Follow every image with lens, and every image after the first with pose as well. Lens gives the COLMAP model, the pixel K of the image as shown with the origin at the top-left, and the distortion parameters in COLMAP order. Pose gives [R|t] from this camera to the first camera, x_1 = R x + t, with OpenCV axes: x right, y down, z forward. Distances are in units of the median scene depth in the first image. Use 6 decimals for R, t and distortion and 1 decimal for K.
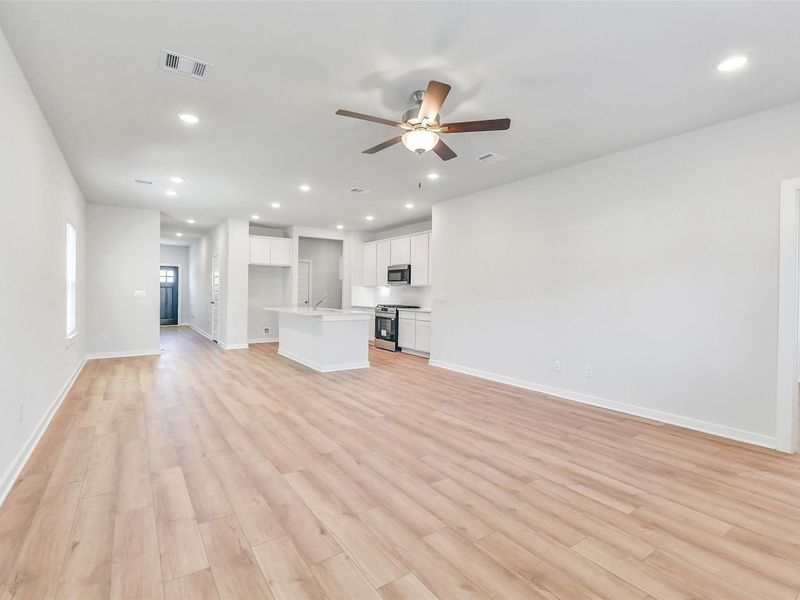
lens RADIAL K [[385.7, 0, 401.0], [0, 385.7, 296.4], [0, 0, 1]] dist [0.000118, -0.000722]
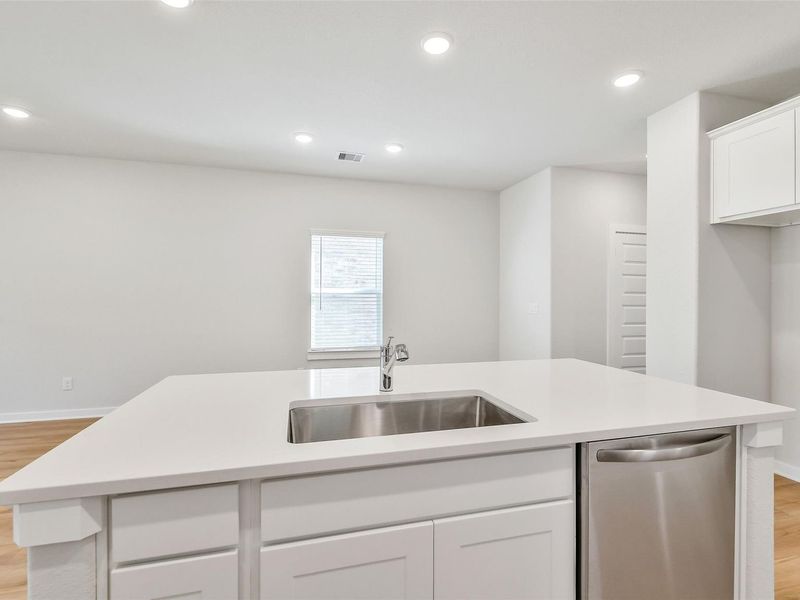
lens RADIAL K [[385.7, 0, 401.0], [0, 385.7, 296.4], [0, 0, 1]] dist [0.000118, -0.000722]
pose [[-0.338665, -0.014358, -0.940797, -0.004692], [-0.018299, 0.999795, -0.008672, -0.016037], [0.940729, 0.014279, -0.338858, 0.919519]]
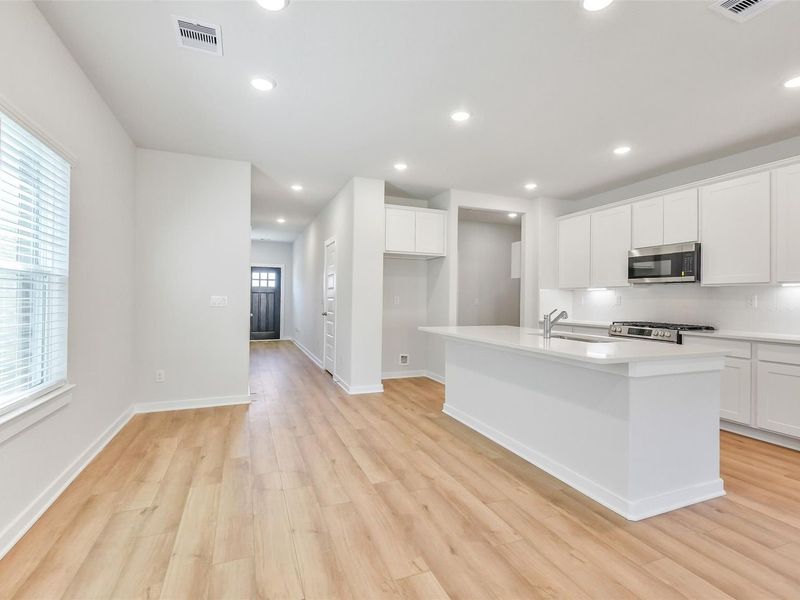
lens RADIAL K [[385.7, 0, 401.0], [0, 385.7, 296.4], [0, 0, 1]] dist [0.000118, -0.000722]
pose [[0.974447, -0.002445, -0.224604, -0.244756], [-0.001729, 0.999829, -0.018386, -0.003478], [0.224611, 0.018304, 0.974277, 0.439837]]
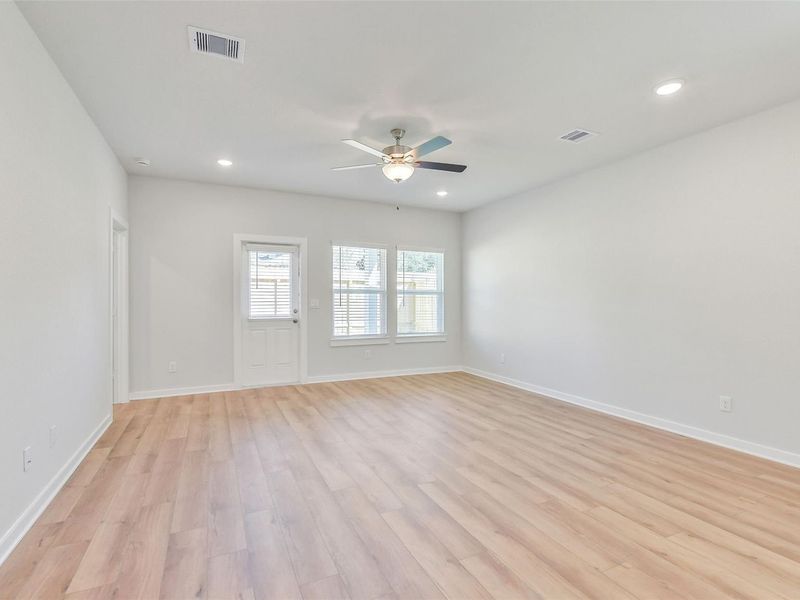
lens RADIAL K [[394.2, 0, 394.3], [0, 394.2, 301.3], [0, 0, 1]] dist [0.000408, -0.000717]
pose [[-0.984540, -0.014586, 0.174550, -0.056862], [-0.012300, 0.999824, 0.014171, -0.009176], [-0.174726, 0.011805, -0.984546, 0.814183]]
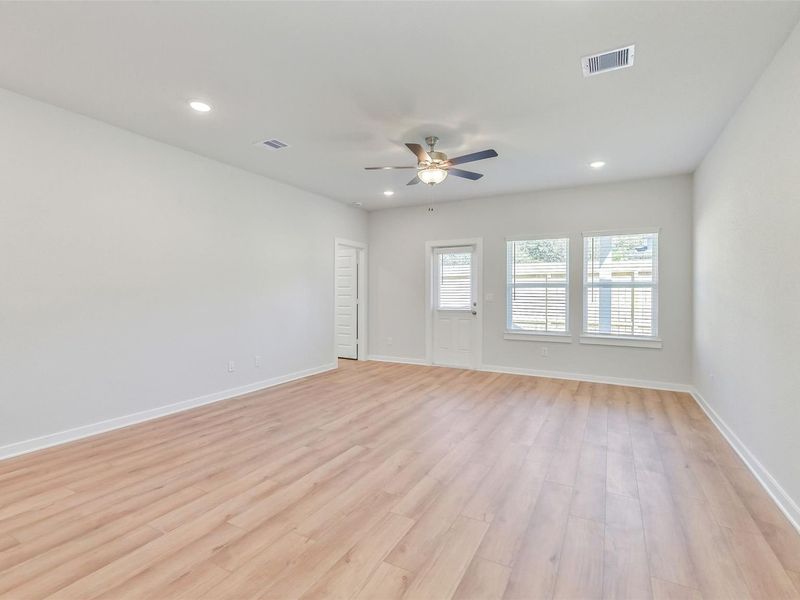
lens RADIAL K [[385.7, 0, 401.0], [0, 385.7, 296.4], [0, 0, 1]] dist [0.000118, -0.000722]
pose [[-0.443574, -0.018199, 0.896053, -0.392345], [0.000041, 0.999793, 0.020327, -0.010726], [-0.896238, 0.009054, -0.443481, 0.618620]]
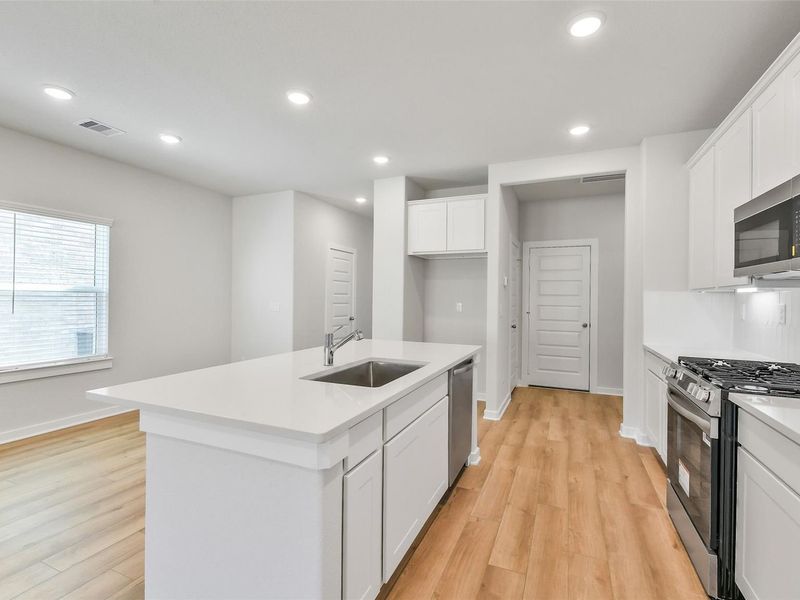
lens RADIAL K [[385.7, 0, 401.0], [0, 385.7, 296.4], [0, 0, 1]] dist [0.000118, -0.000722]
pose [[0.522333, -0.011194, -0.852668, 0.073898], [-0.011837, 0.999722, -0.020376, -0.013823], [0.852659, 0.020737, 0.522056, 0.746340]]
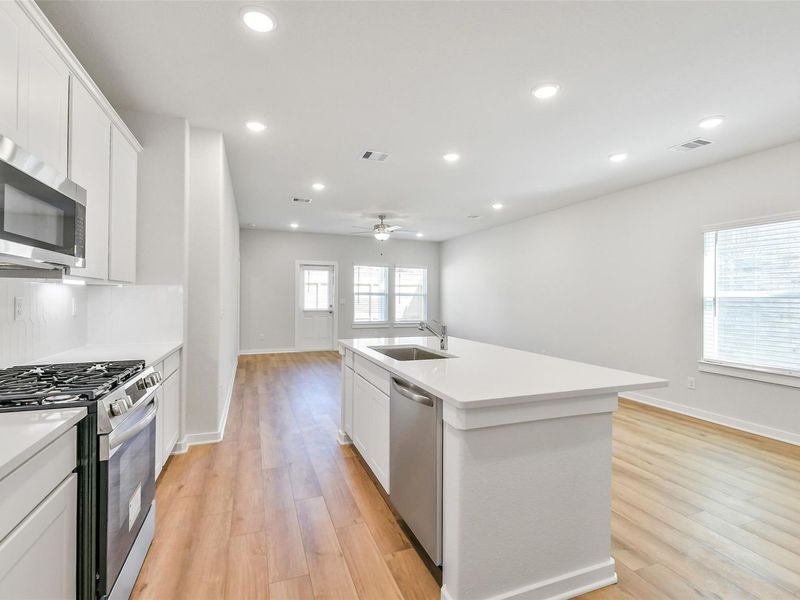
lens RADIAL K [[385.7, 0, 401.0], [0, 385.7, 296.4], [0, 0, 1]] dist [0.000118, -0.000722]
pose [[-0.970043, -0.019979, 0.242109, -0.236530], [-0.018291, 0.999790, 0.009218, -0.022221], [-0.242243, 0.004513, -0.970205, 1.207899]]
